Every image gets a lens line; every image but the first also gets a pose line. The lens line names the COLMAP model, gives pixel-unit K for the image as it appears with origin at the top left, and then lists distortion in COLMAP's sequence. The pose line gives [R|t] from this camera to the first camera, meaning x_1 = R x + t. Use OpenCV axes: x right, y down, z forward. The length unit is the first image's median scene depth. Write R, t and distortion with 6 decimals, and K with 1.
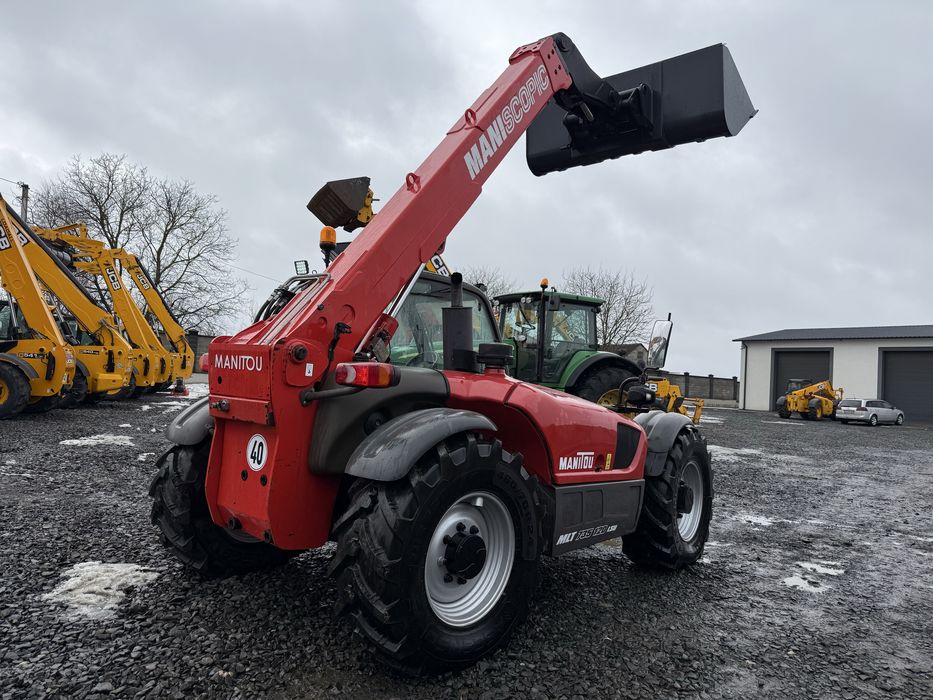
lens RADIAL K [[648.8, 0, 470.7], [0, 648.8, 372.7], [0, 0, 1]] dist [0.062054, -0.062102]
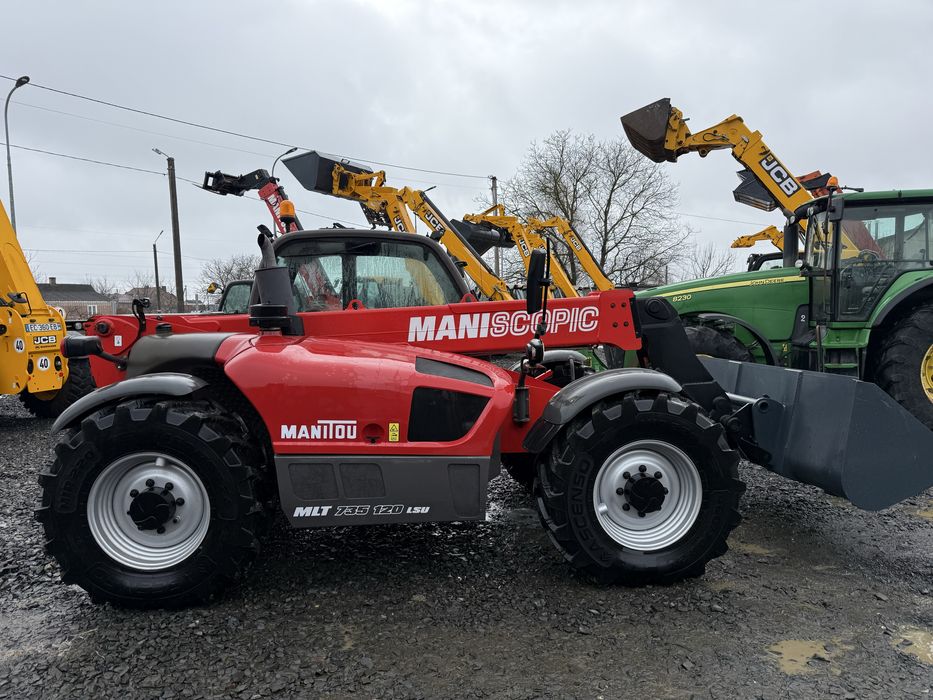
lens RADIAL K [[648.8, 0, 466.9], [0, 648.8, 354.6], [0, 0, 1]] dist [0.062054, -0.062102]
pose [[0.717881, -0.018785, -0.695912, 0.818151], [0.058694, 0.997710, 0.033615, 0.011409], [0.693687, -0.064978, 0.717340, 0.434629]]
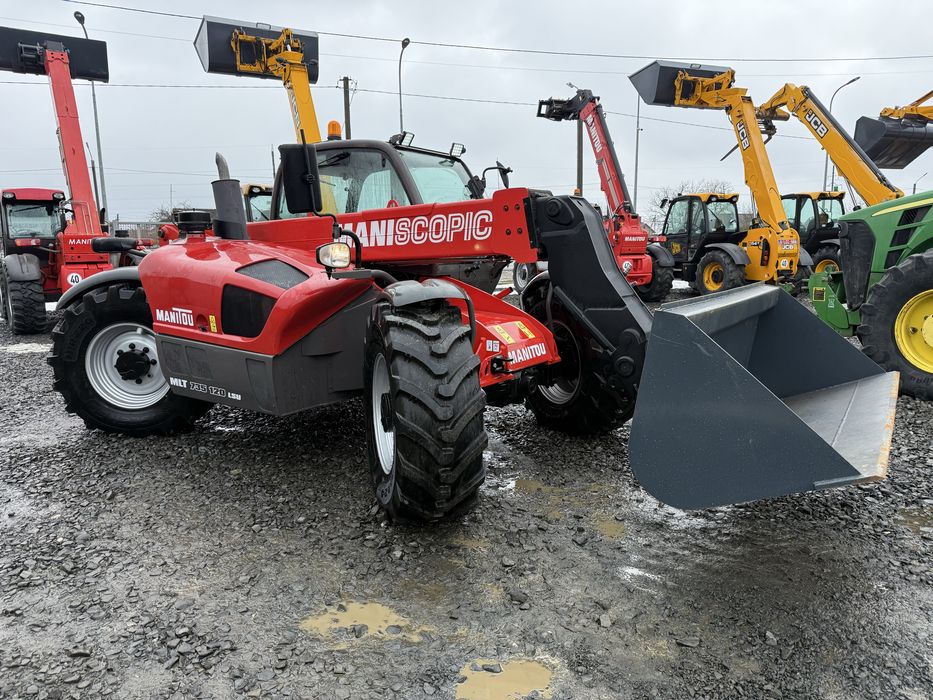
lens RADIAL K [[648.8, 0, 470.1], [0, 648.8, 344.4], [0, 0, 1]] dist [0.062054, -0.062102]
pose [[0.111385, 0.094013, -0.989321, 1.131866], [0.021673, 0.995049, 0.096997, 0.076663], [0.993541, -0.032245, 0.108796, 1.190151]]
